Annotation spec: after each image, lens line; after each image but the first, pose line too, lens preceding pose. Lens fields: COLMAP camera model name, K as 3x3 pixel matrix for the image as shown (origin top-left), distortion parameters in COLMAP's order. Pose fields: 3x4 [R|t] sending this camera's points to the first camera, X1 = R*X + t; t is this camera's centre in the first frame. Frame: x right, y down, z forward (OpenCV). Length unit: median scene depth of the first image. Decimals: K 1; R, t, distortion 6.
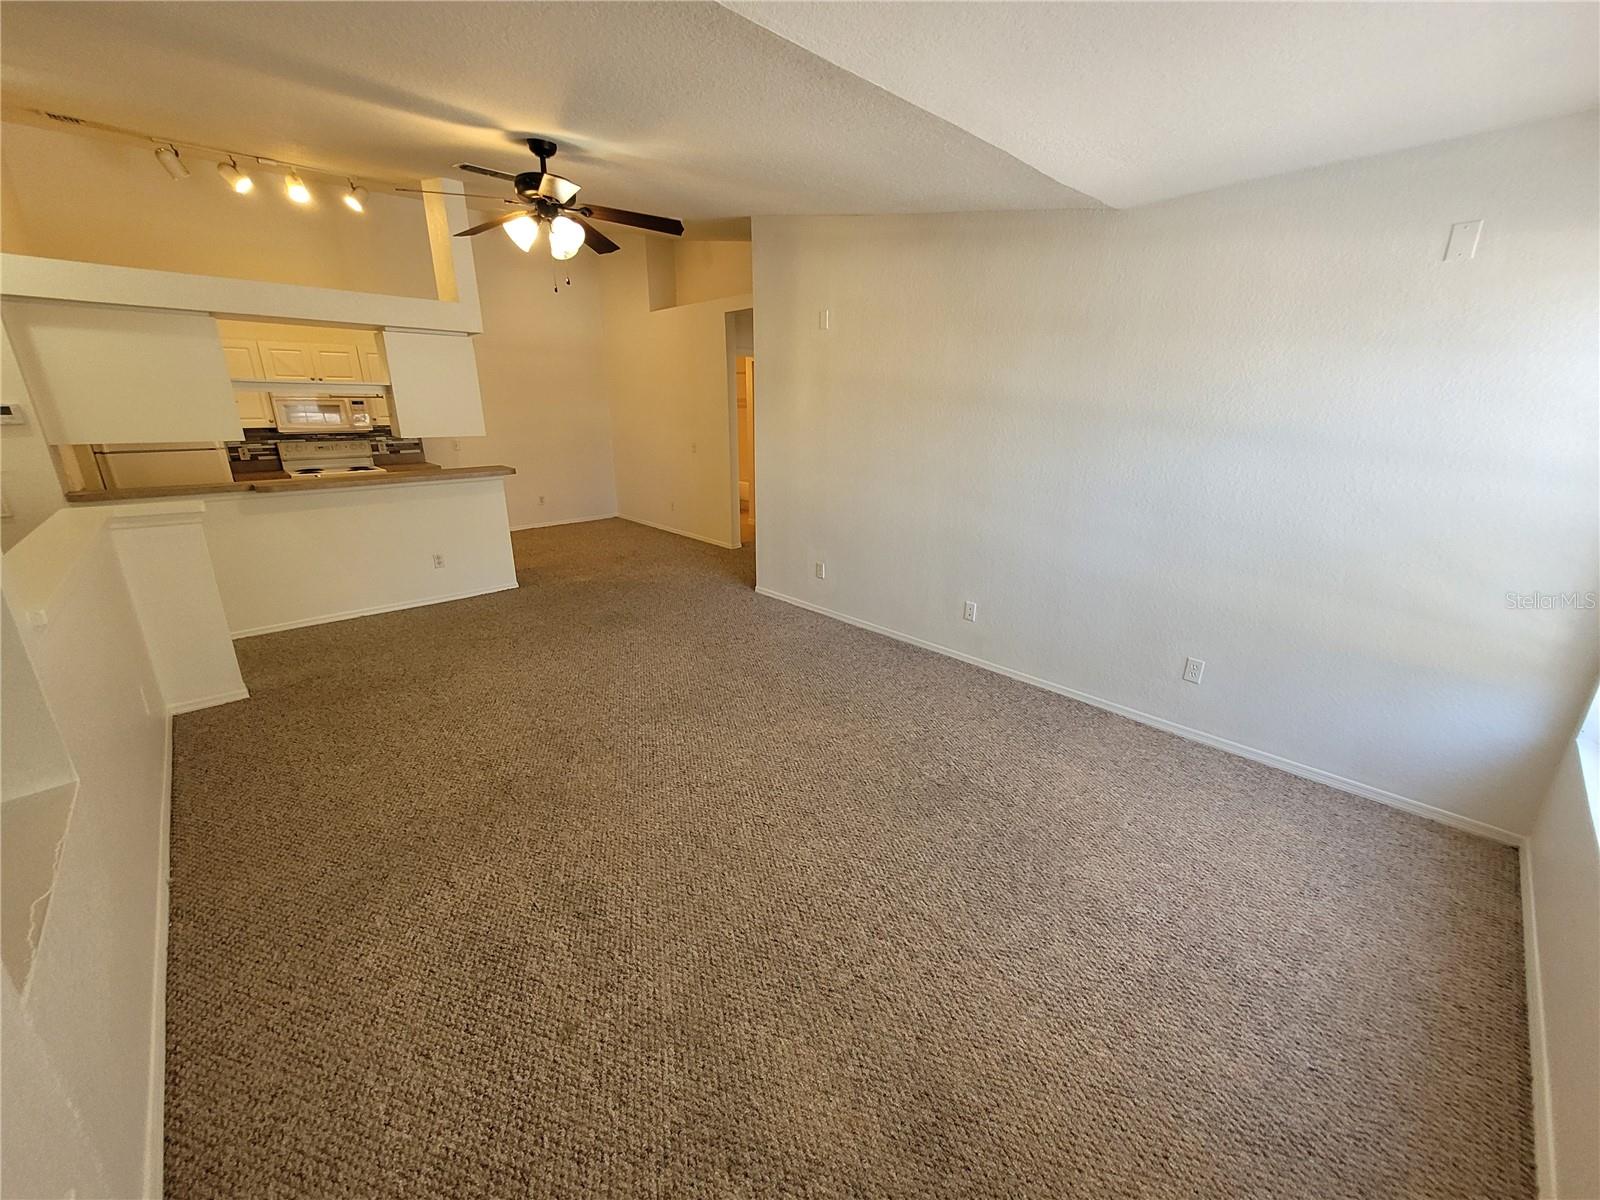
lens RADIAL K [[624.7, 0, 802.5], [0, 624.7, 594.6], [0, 0, 1]] dist [0.000190, -0.000171]
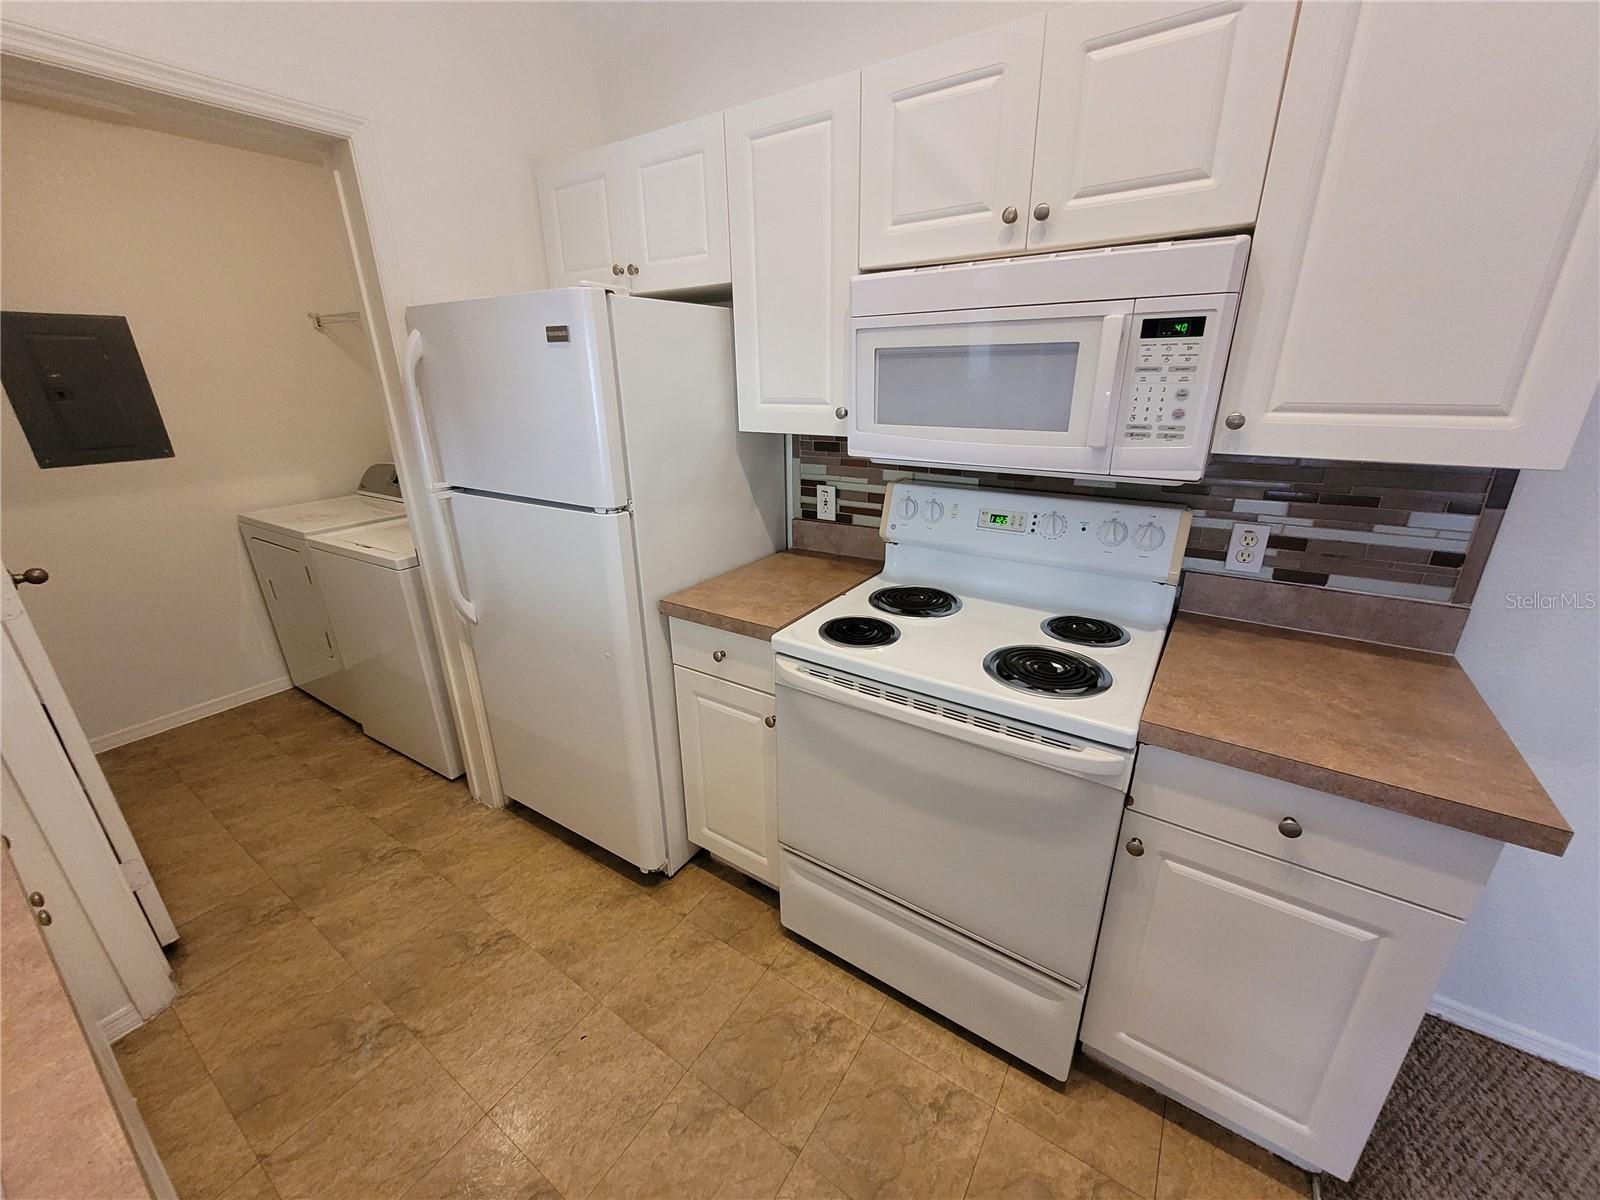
lens RADIAL K [[624.7, 0, 804.8], [0, 624.7, 600.8], [0, 0, 1]] dist [0.000190, -0.000171]
pose [[0.225324, 0.331104, -0.916297, -0.923085], [-0.278069, 0.923219, 0.265226, -0.428605], [0.933760, 0.195031, 0.300093, 1.462710]]
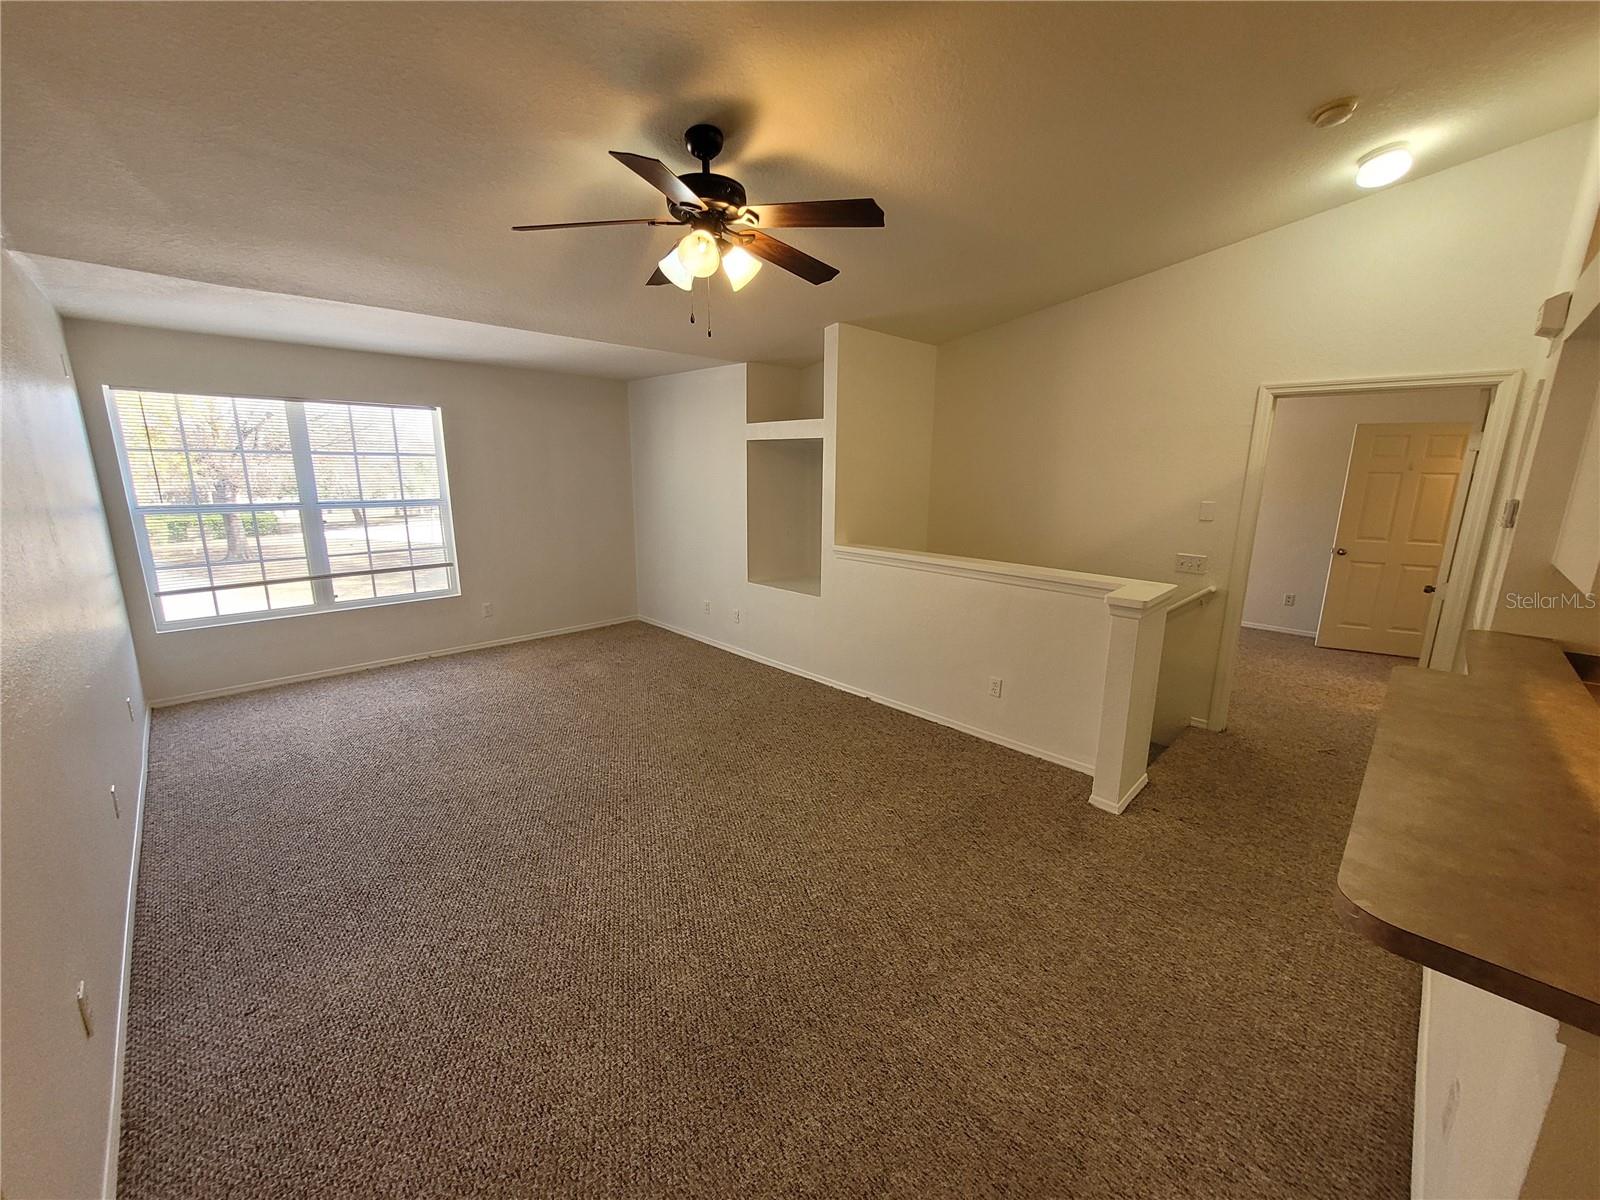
lens RADIAL K [[624.7, 0, 801.8], [0, 624.7, 598.1], [0, 0, 1]] dist [0.000190, -0.000171]
pose [[-0.999465, -0.010449, -0.031000, -0.412362], [-0.024287, 0.871863, 0.489148, -0.495432], [0.021917, 0.489639, -0.871650, 1.532796]]
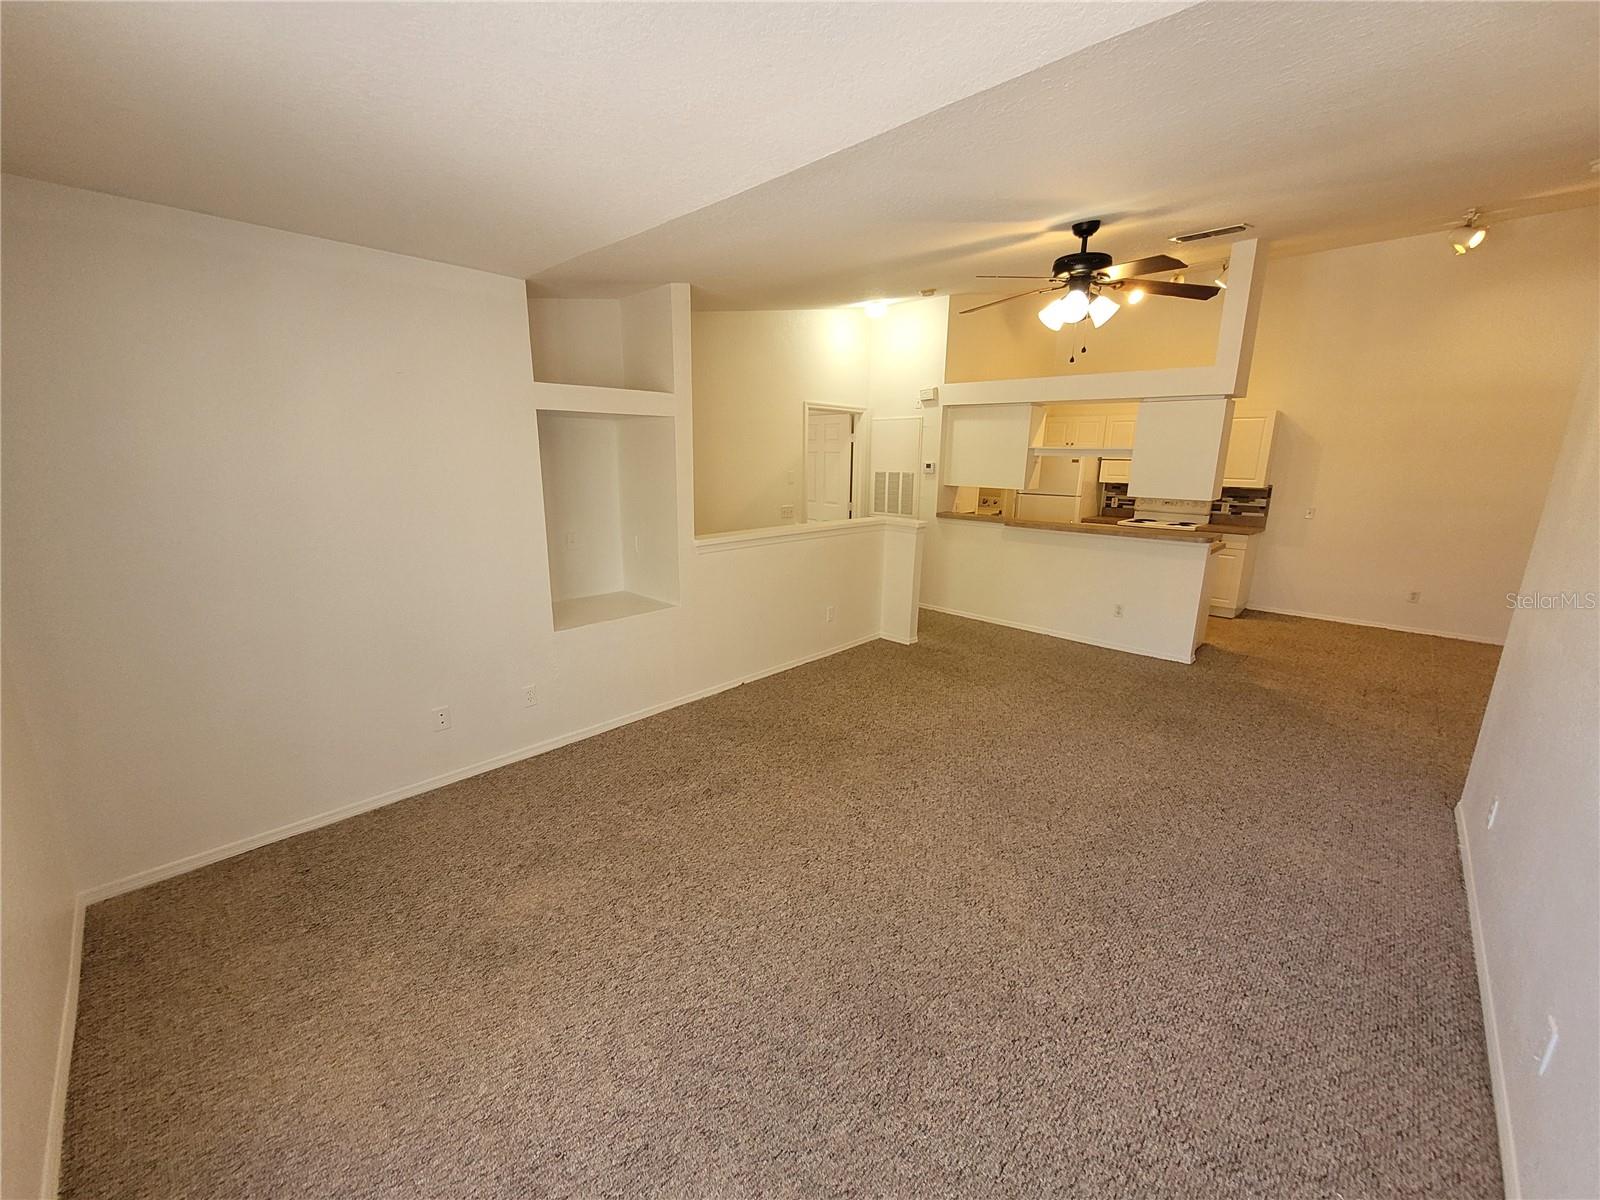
lens RADIAL K [[624.7, 0, 804.6], [0, 624.7, 595.7], [0, 0, 1]] dist [0.000190, -0.000171]
pose [[0.056376, 0.220740, -0.973702, 0.571689], [-0.305373, 0.932328, 0.193680, -0.165798], [0.950562, 0.286424, 0.119969, 0.491788]]
